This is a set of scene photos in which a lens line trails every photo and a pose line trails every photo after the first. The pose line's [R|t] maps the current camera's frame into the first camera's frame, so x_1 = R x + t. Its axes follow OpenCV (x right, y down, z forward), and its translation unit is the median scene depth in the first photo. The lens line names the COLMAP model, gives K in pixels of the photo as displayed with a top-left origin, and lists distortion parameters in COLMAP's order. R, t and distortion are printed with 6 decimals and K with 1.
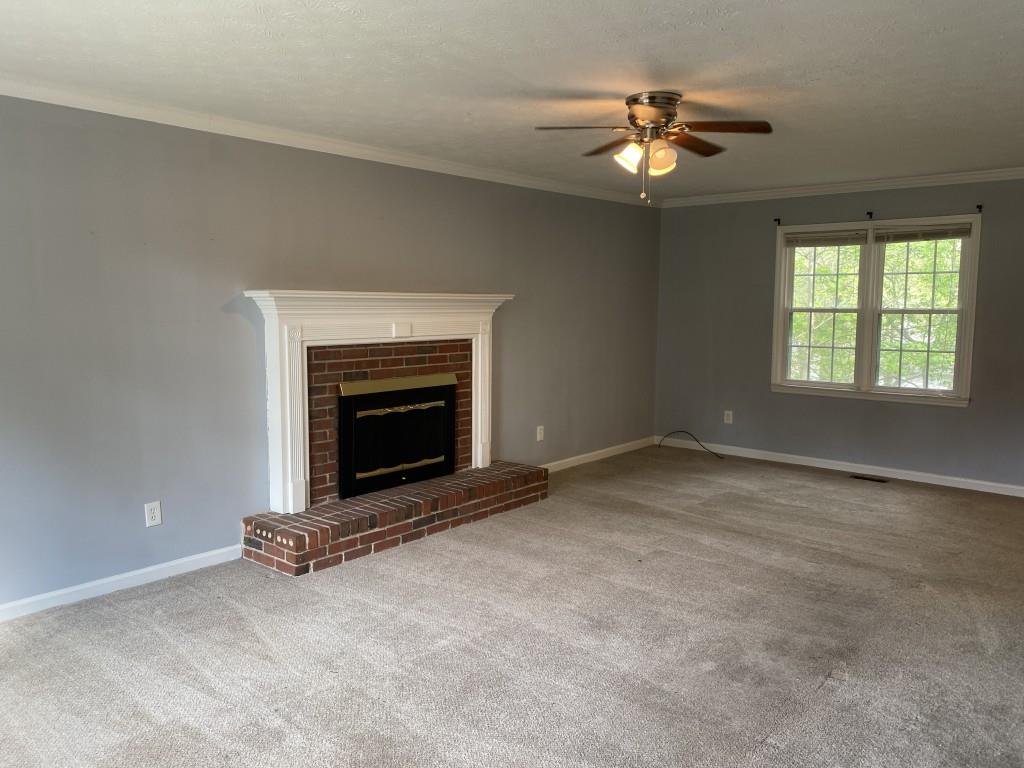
lens RADIAL K [[778.8, 0, 512.0], [0, 778.8, 384.0], [0, 0, 1]] dist [0.079538, -0.123308]
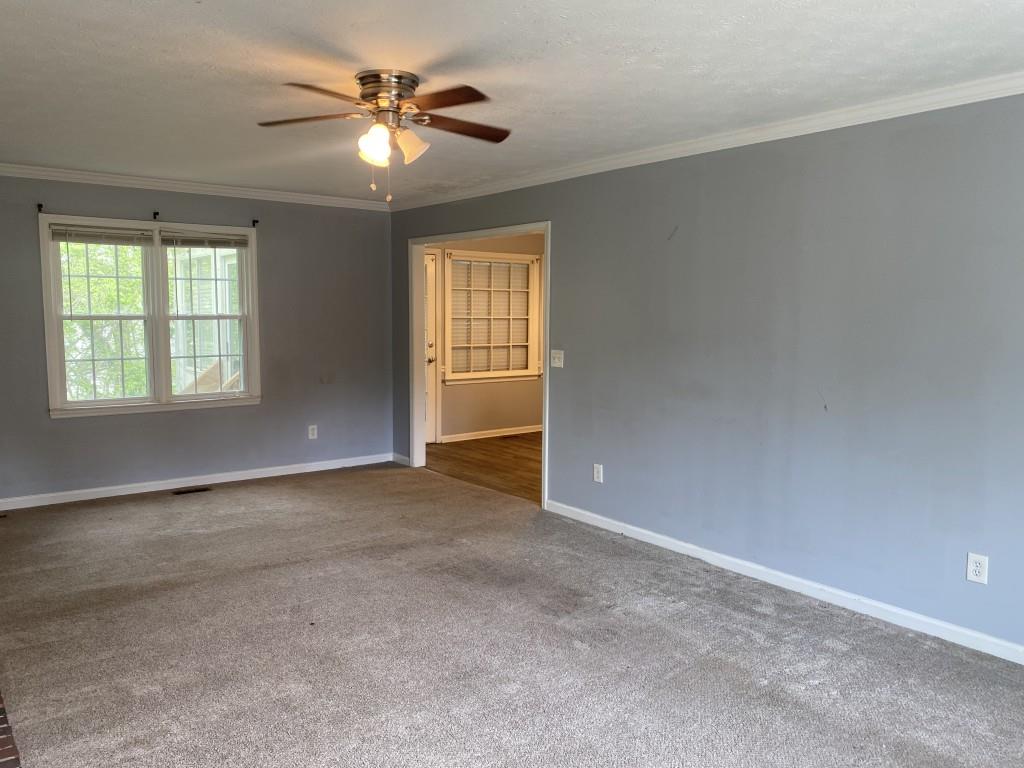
lens RADIAL K [[772.5, 0, 506.8], [0, 772.5, 385.5], [0, 0, 1]] dist [0.084034, -0.145084]
pose [[0.206825, -0.102126, 0.973033, -0.500878], [0.100042, 0.991532, 0.082803, -0.063097], [-0.973250, 0.080219, 0.215291, 0.530914]]
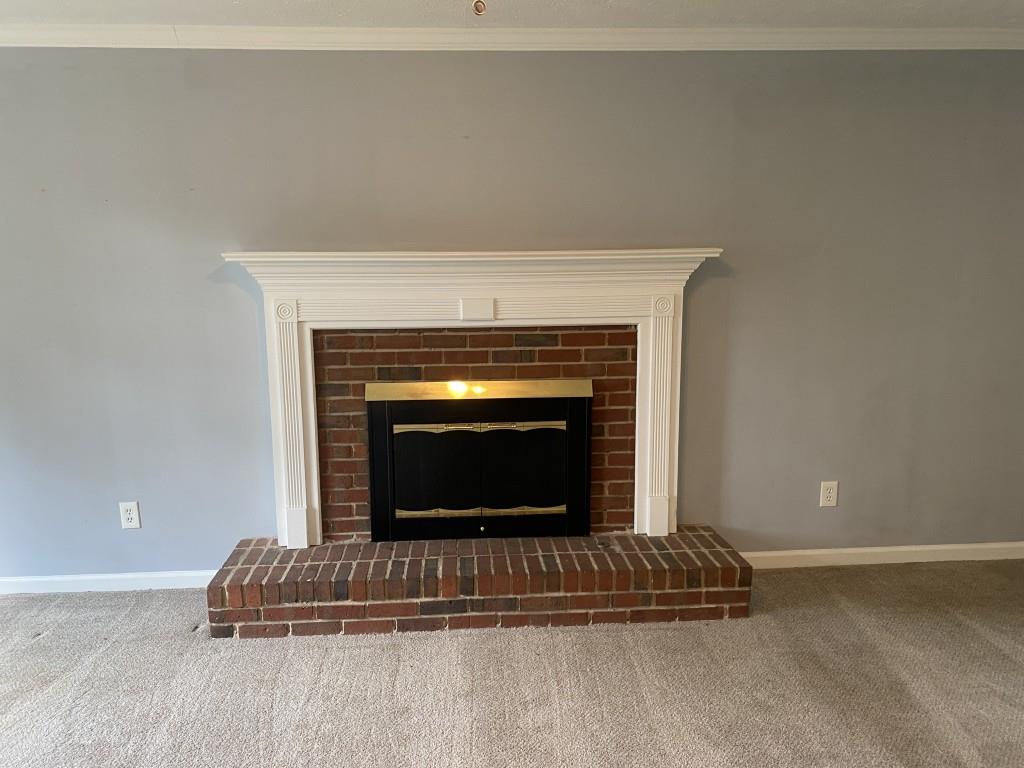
lens RADIAL K [[772.5, 0, 506.8], [0, 772.5, 385.5], [0, 0, 1]] dist [0.084034, -0.145084]
pose [[0.687291, 0.103719, -0.718939, 0.356279], [-0.062297, 0.994523, 0.083922, -0.061973], [0.723705, -0.012891, 0.689989, 0.574548]]
